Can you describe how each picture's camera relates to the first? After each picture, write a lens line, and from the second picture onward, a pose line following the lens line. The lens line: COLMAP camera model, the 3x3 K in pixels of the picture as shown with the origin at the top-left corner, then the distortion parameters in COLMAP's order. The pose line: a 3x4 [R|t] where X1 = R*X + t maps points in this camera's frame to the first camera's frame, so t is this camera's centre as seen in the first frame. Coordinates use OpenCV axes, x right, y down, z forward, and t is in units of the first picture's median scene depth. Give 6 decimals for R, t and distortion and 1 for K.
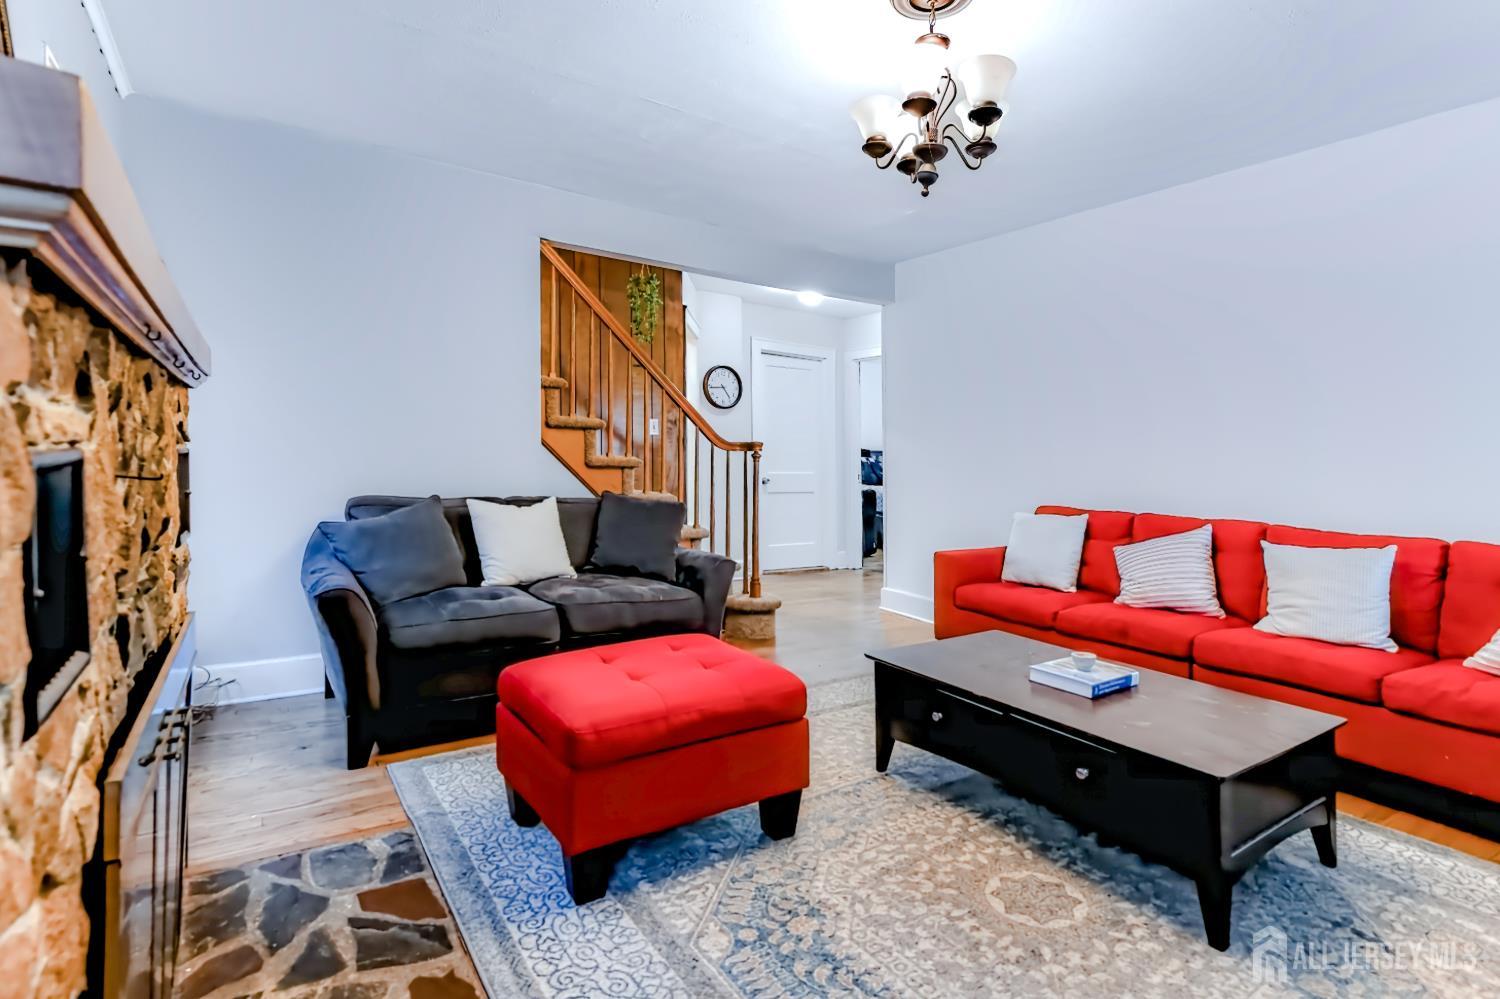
lens RADIAL K [[739.0, 0, 745.3], [0, 739.0, 455.9], [0, 0, 1]] dist [-0.001642, -0.000802]
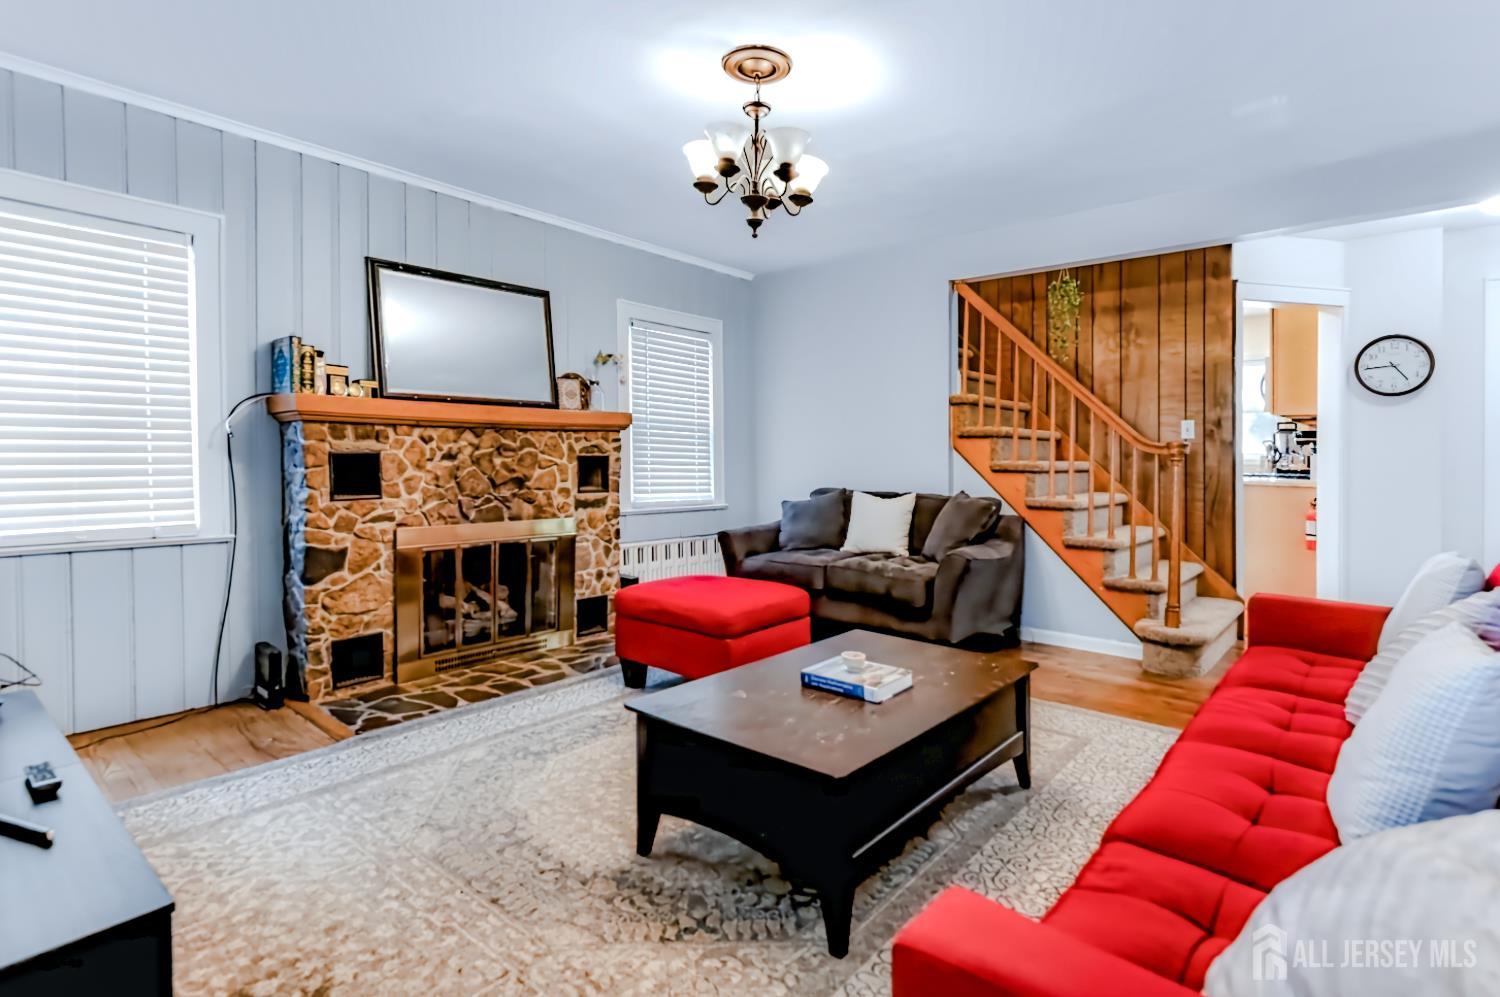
lens RADIAL K [[739.0, 0, 745.3], [0, 739.0, 454.9], [0, 0, 1]] dist [-0.001642, -0.000802]
pose [[0.268141, -0.025958, -0.963030, 0.864252], [-0.005548, 0.999579, -0.028488, 0.029074], [0.963364, 0.012982, 0.267884, 0.390356]]
